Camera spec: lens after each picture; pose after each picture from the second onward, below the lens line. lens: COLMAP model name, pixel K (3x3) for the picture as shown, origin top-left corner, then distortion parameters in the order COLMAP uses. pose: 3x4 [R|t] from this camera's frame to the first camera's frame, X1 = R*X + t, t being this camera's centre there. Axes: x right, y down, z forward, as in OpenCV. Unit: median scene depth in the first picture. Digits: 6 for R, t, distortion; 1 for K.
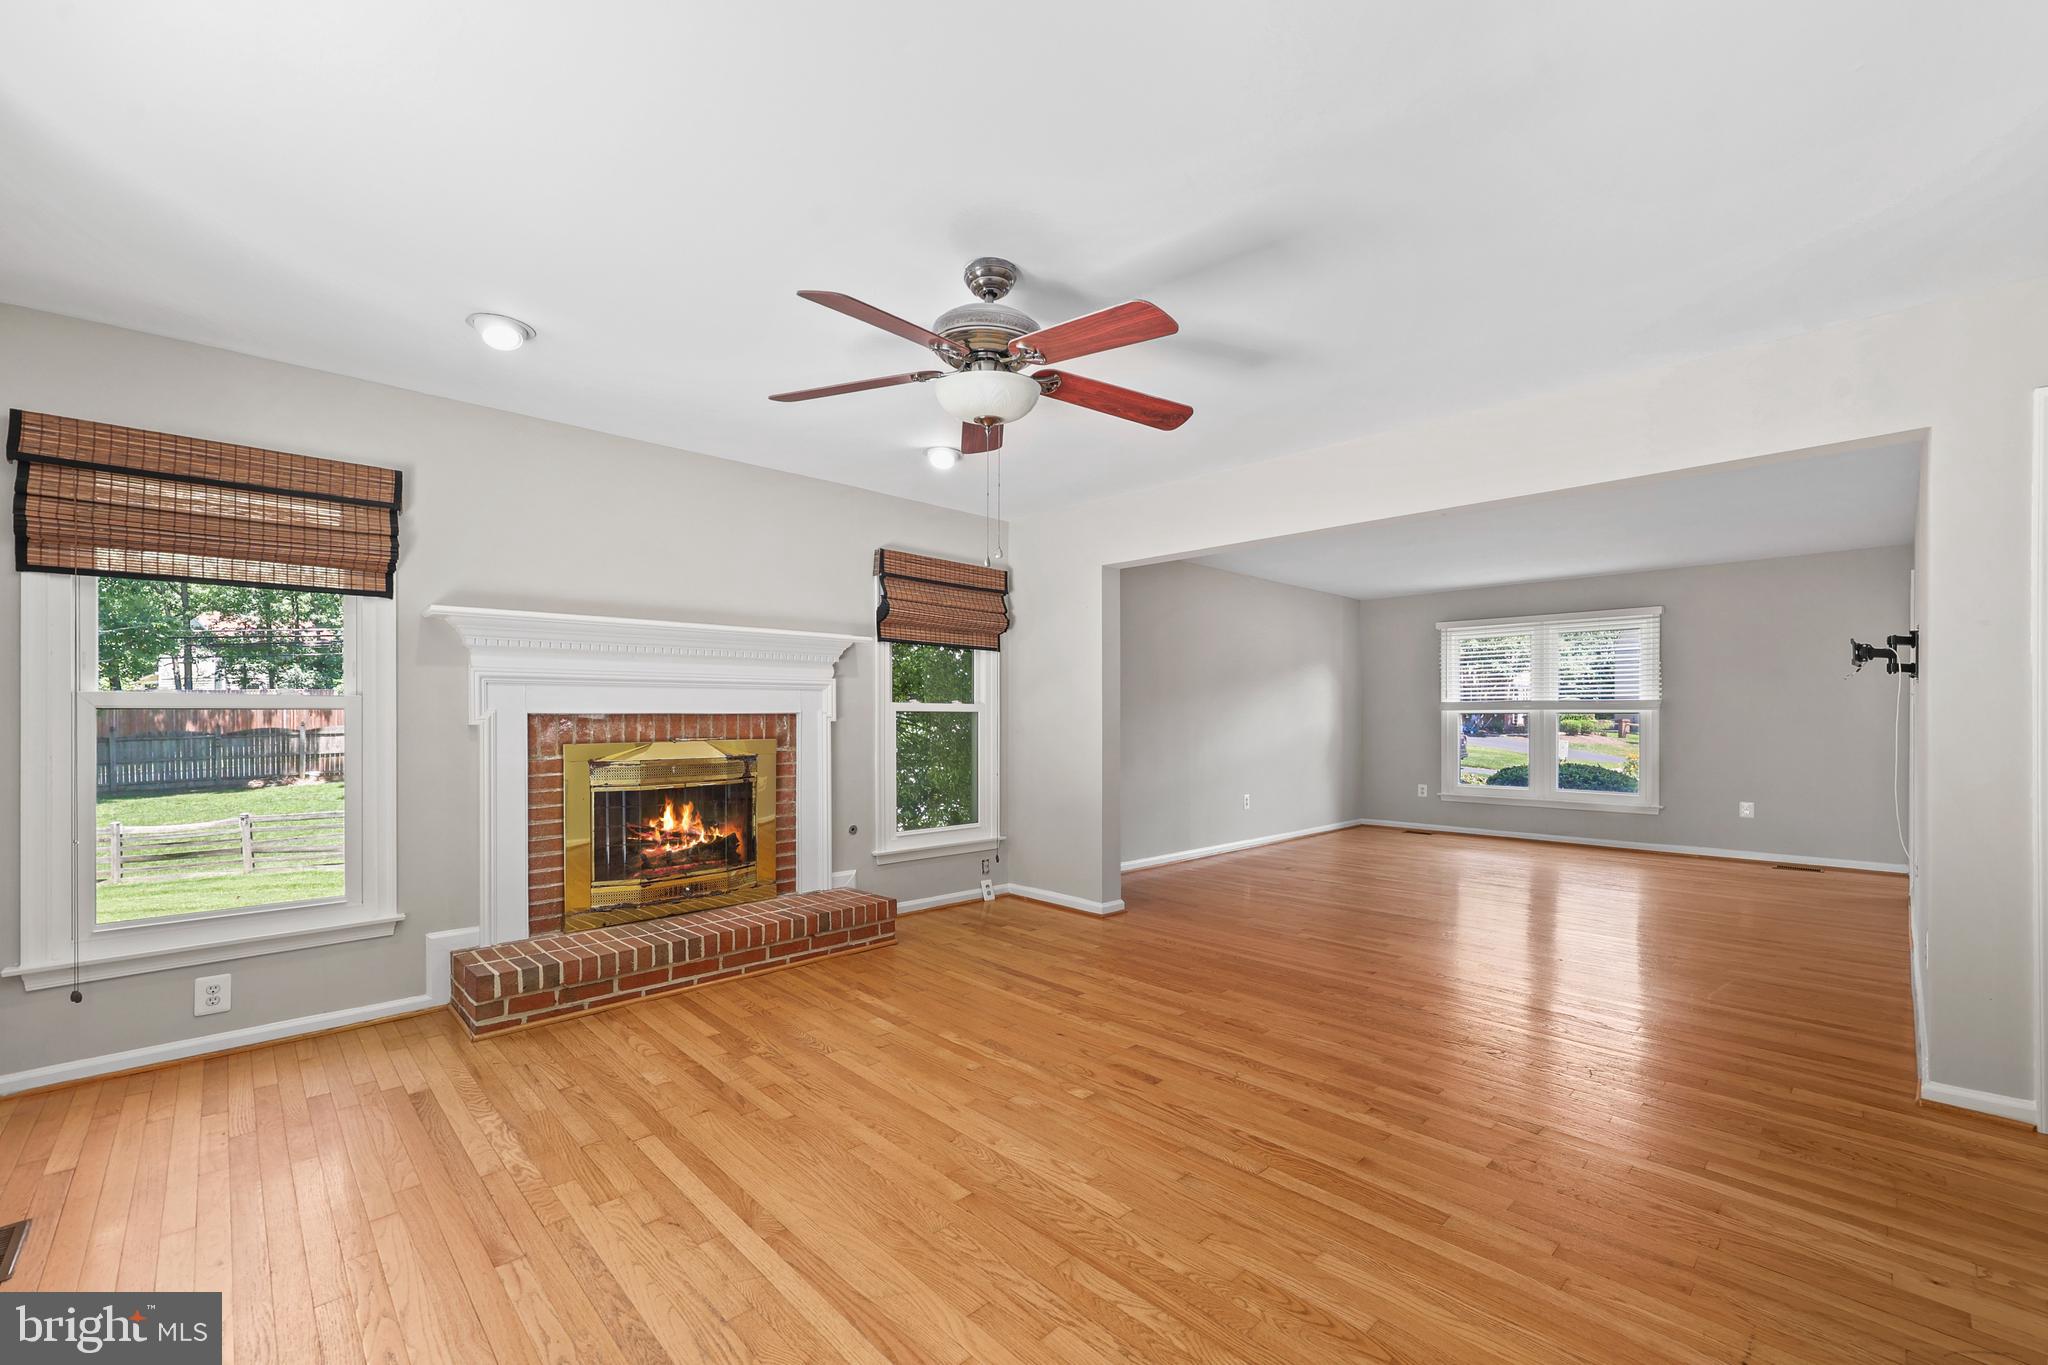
lens RADIAL K [[851.9, 0, 1043.5], [0, 851.9, 716.1], [0, 0, 1]] dist [0.001277, 0.000266]
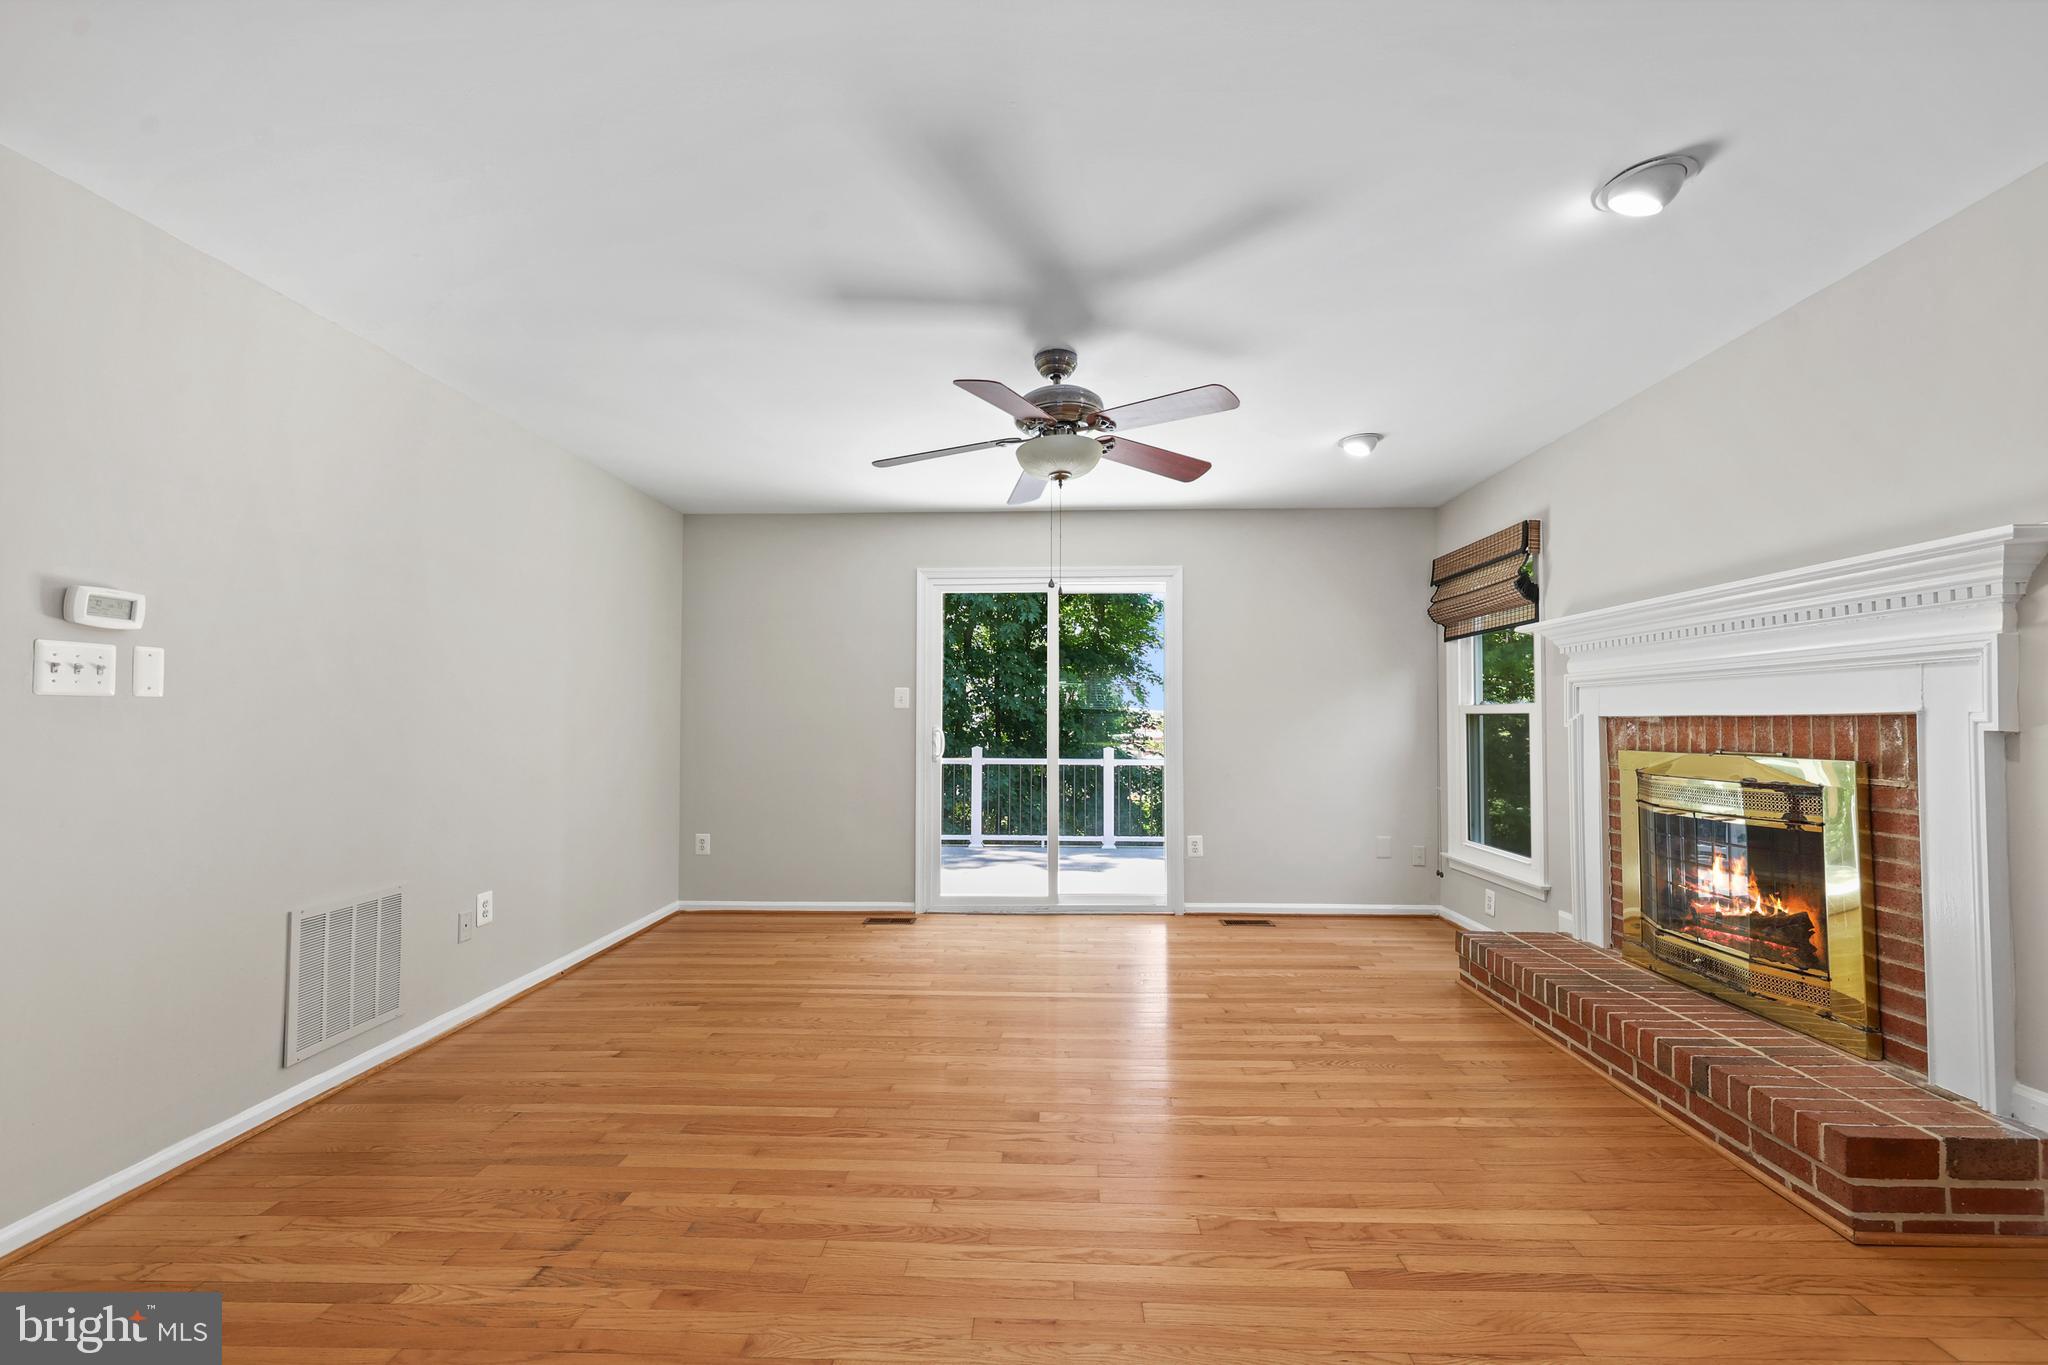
lens RADIAL K [[816.6, 0, 1021.3], [0, 816.6, 693.9], [0, 0, 1]] dist [-0.001332, 0.000015]
pose [[-0.735433, -0.019785, -0.677309, 0.475728], [0.001307, 0.999530, -0.030617, -0.000886], [0.677596, -0.023402, -0.735062, 1.137424]]
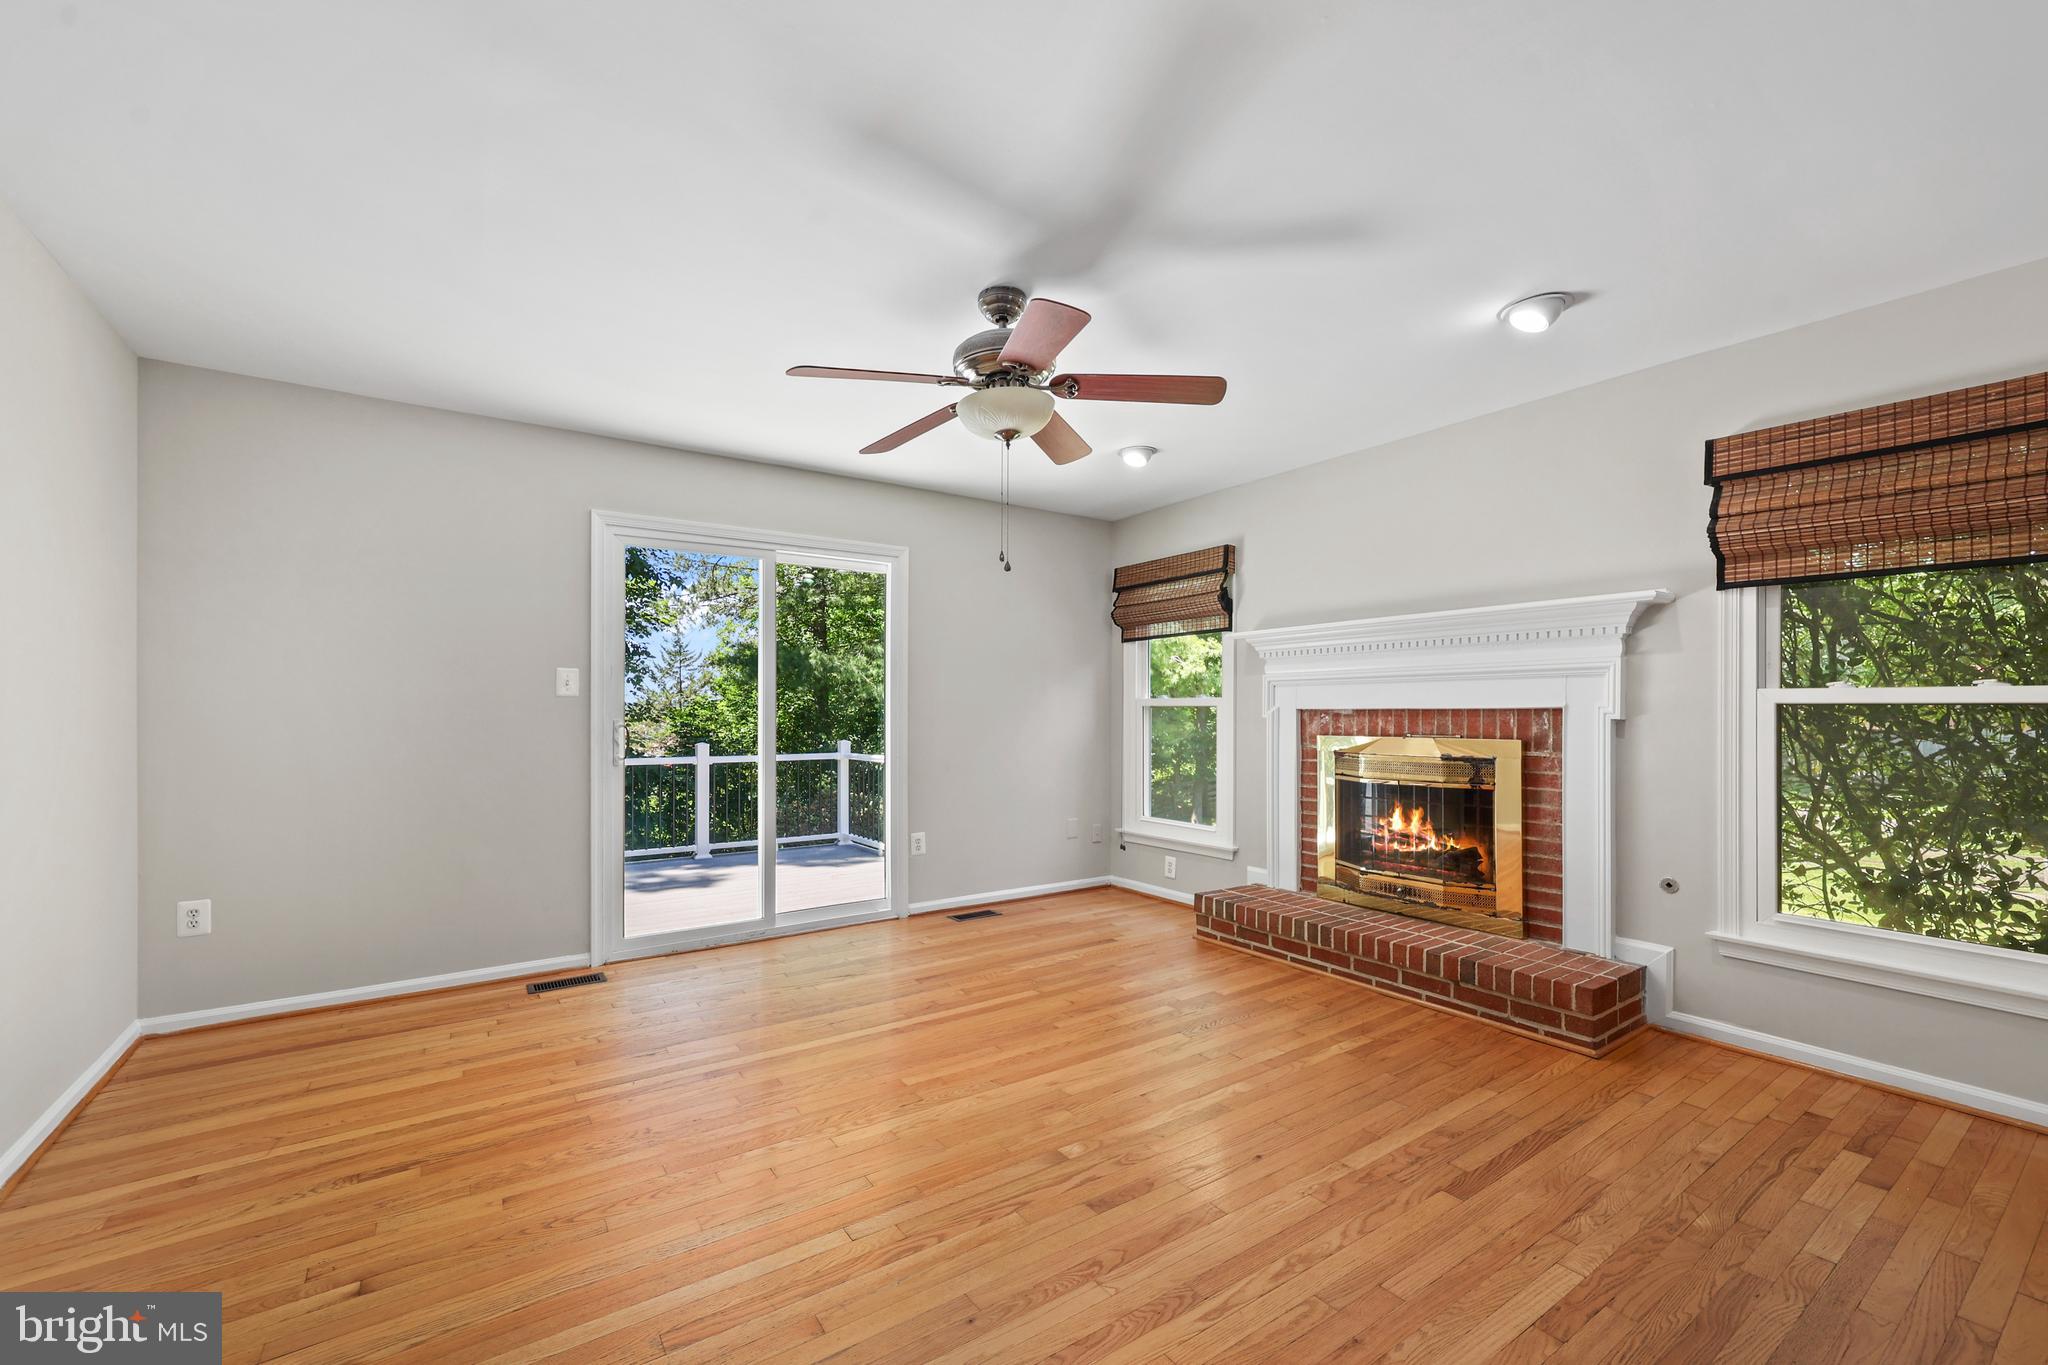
lens RADIAL K [[836.9, 0, 1010.8], [0, 836.9, 708.6], [0, 0, 1]] dist [-0.000251, 0.000193]
pose [[-0.187123, -0.001291, -0.982336, 0.607625], [0.000260, 0.999999, -0.001364, -0.001996], [0.982337, -0.000511, -0.187122, 0.752689]]
